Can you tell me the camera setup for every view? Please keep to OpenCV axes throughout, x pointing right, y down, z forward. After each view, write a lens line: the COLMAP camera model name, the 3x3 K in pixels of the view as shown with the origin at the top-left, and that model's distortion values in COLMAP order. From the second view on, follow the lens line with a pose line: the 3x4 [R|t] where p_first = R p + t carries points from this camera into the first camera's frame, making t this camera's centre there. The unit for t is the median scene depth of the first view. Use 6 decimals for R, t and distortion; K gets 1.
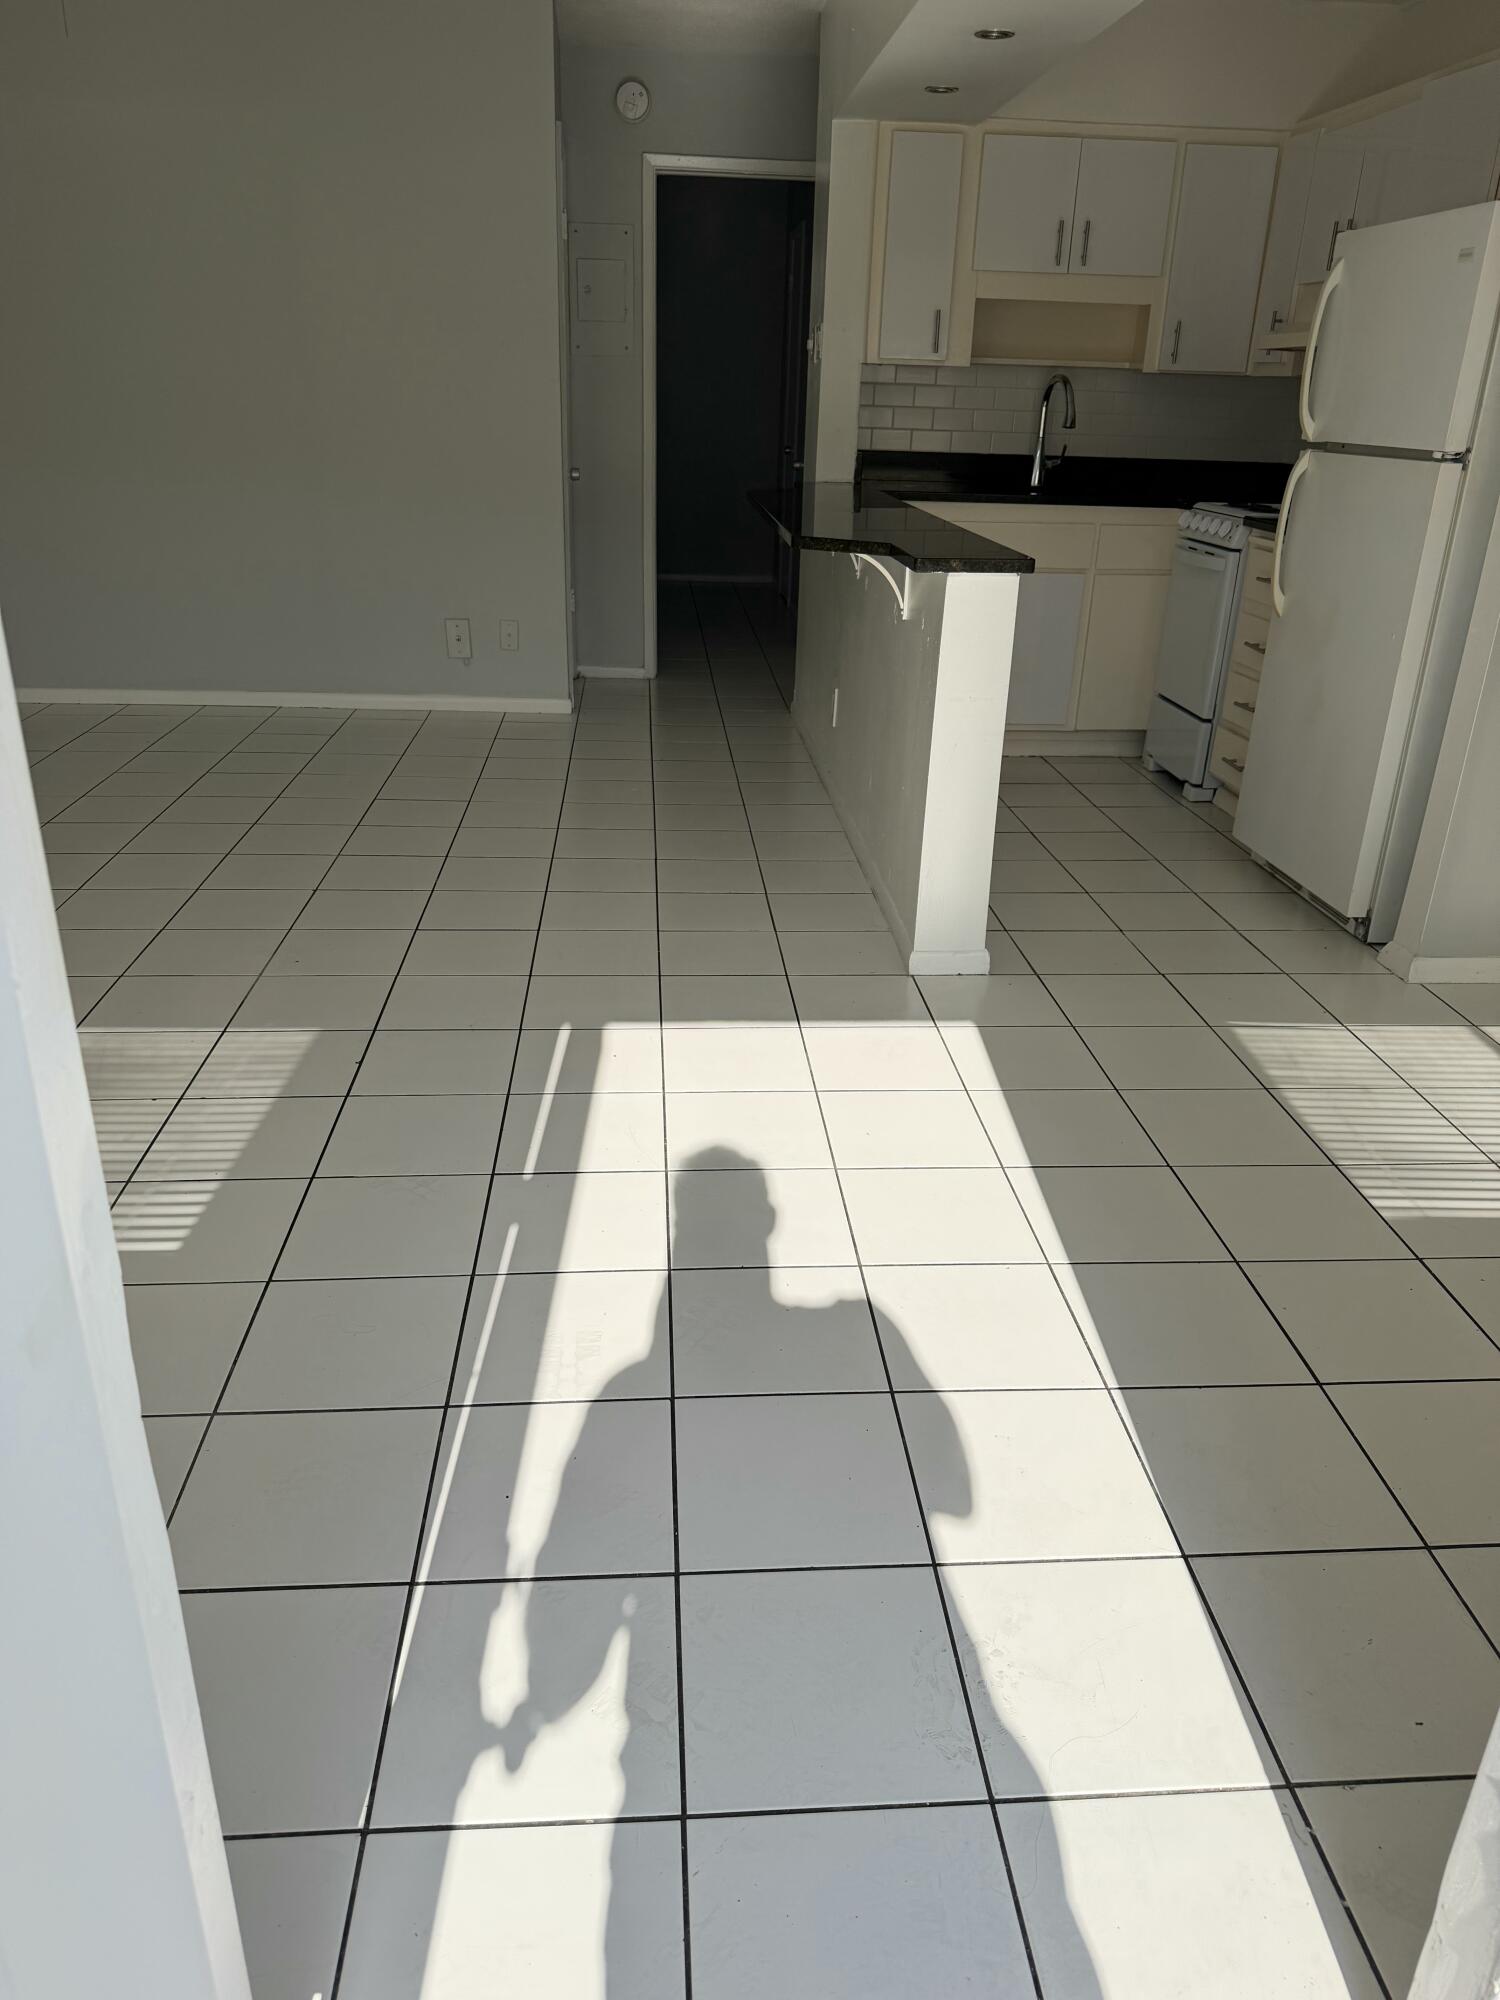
lens RADIAL K [[1406.9, 0, 781.6], [0, 1406.9, 1005.7], [0, 0, 1]] dist [0.145725, -0.233307]
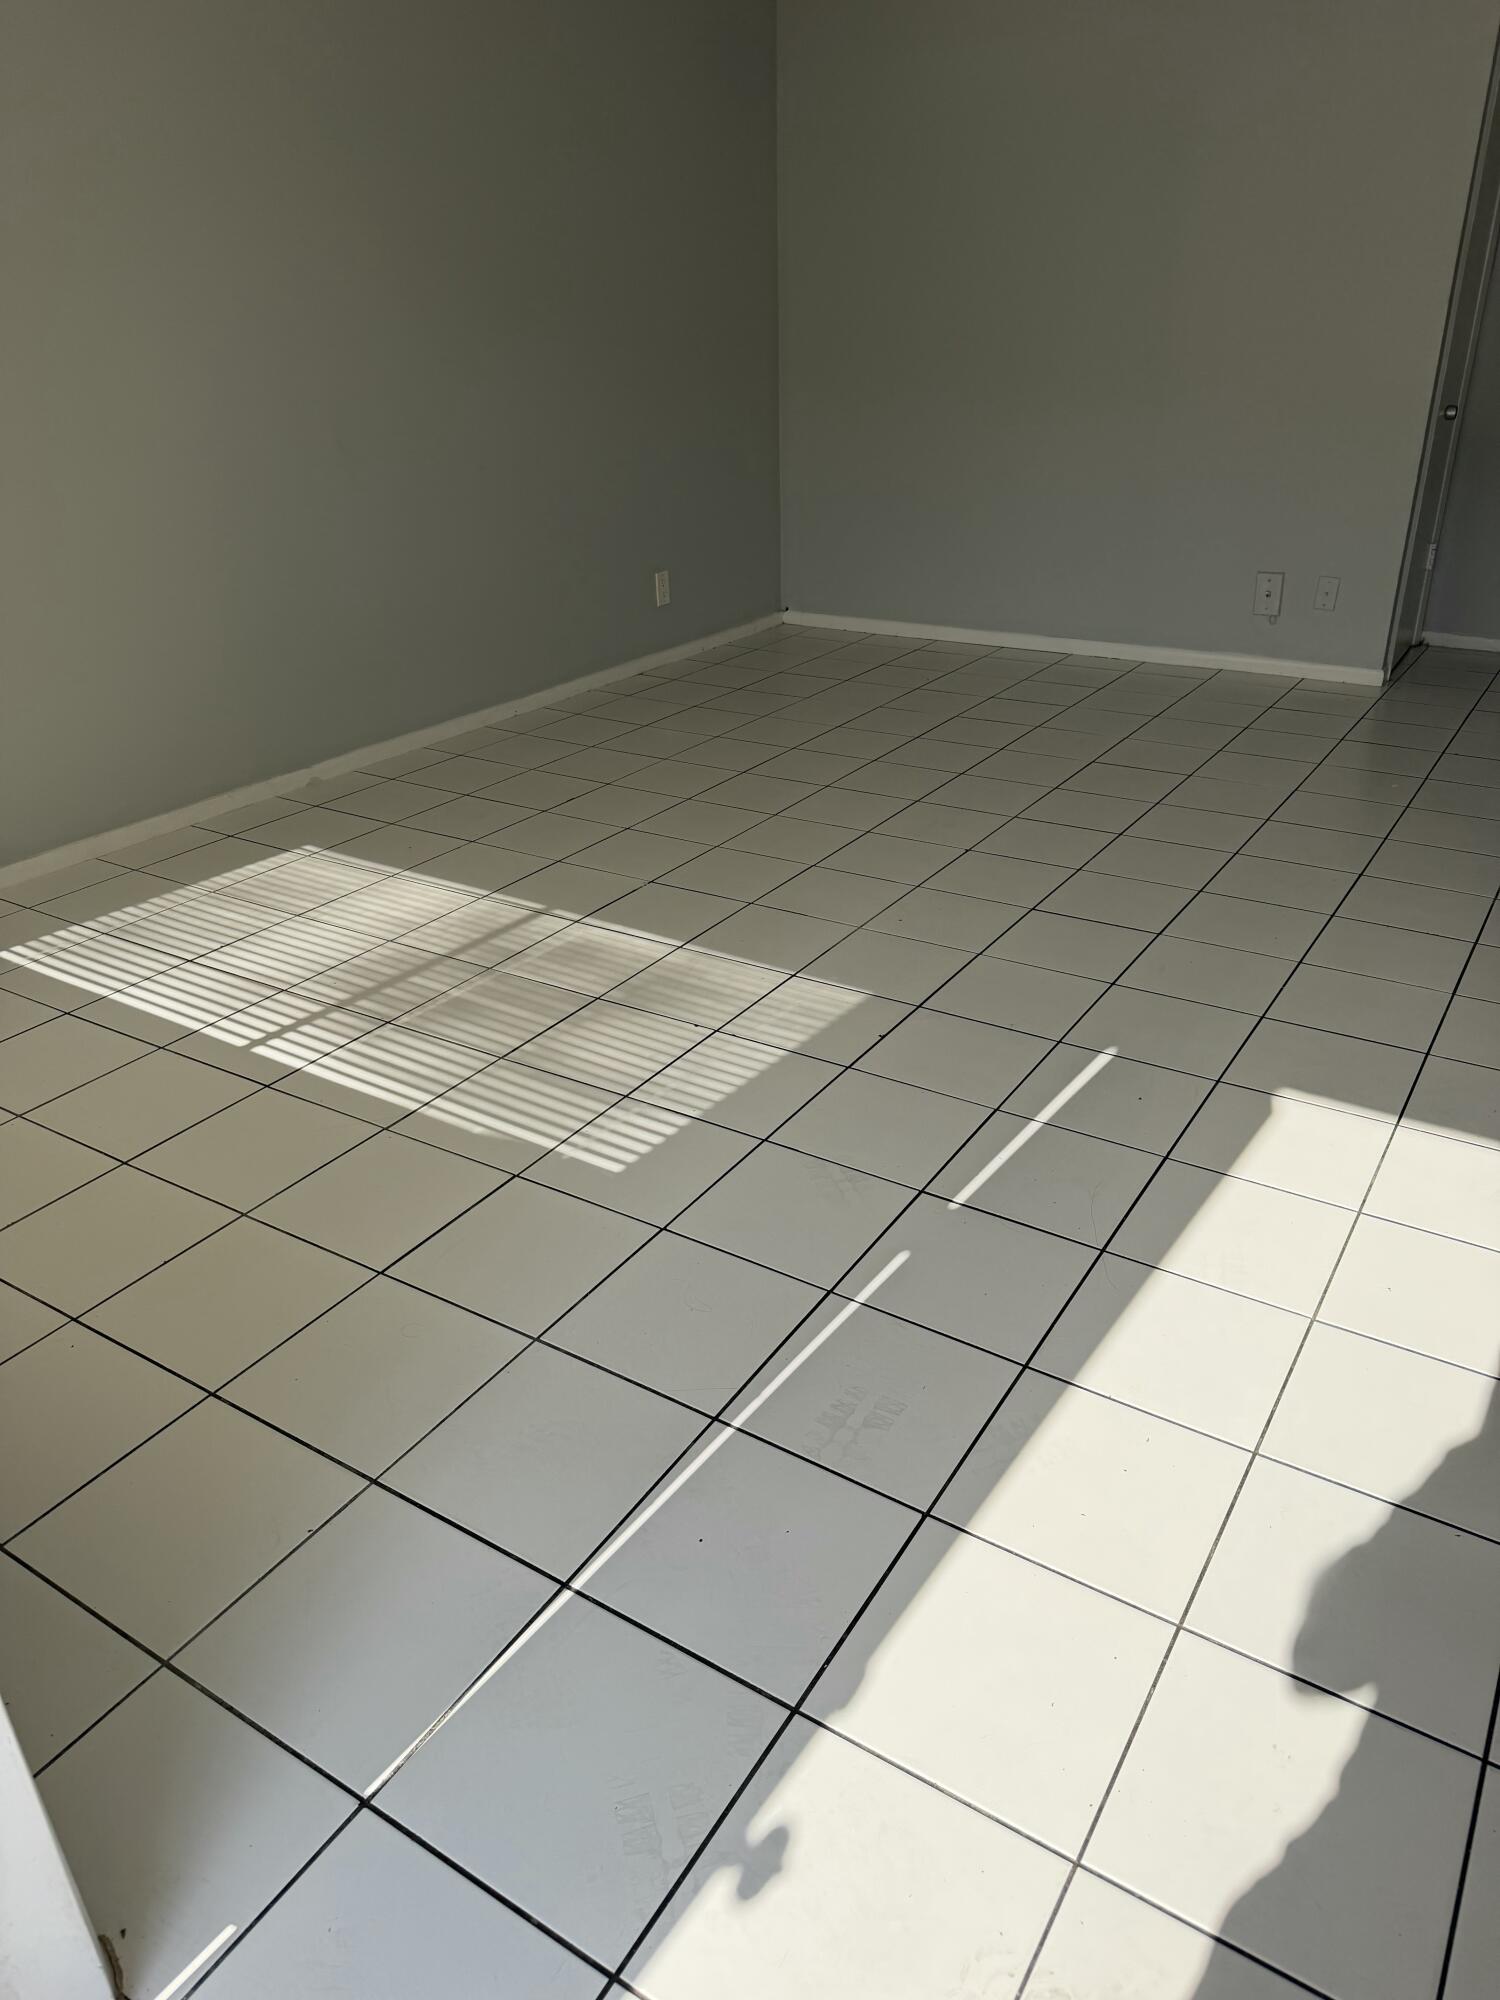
lens RADIAL K [[1406.9, 0, 781.6], [0, 1406.9, 1005.7], [0, 0, 1]] dist [0.145725, -0.233307]
pose [[0.800410, 0.233082, -0.552284, 0.183712], [-0.207707, 0.972074, 0.109223, -0.073320], [0.562318, 0.027290, 0.826470, 0.146510]]
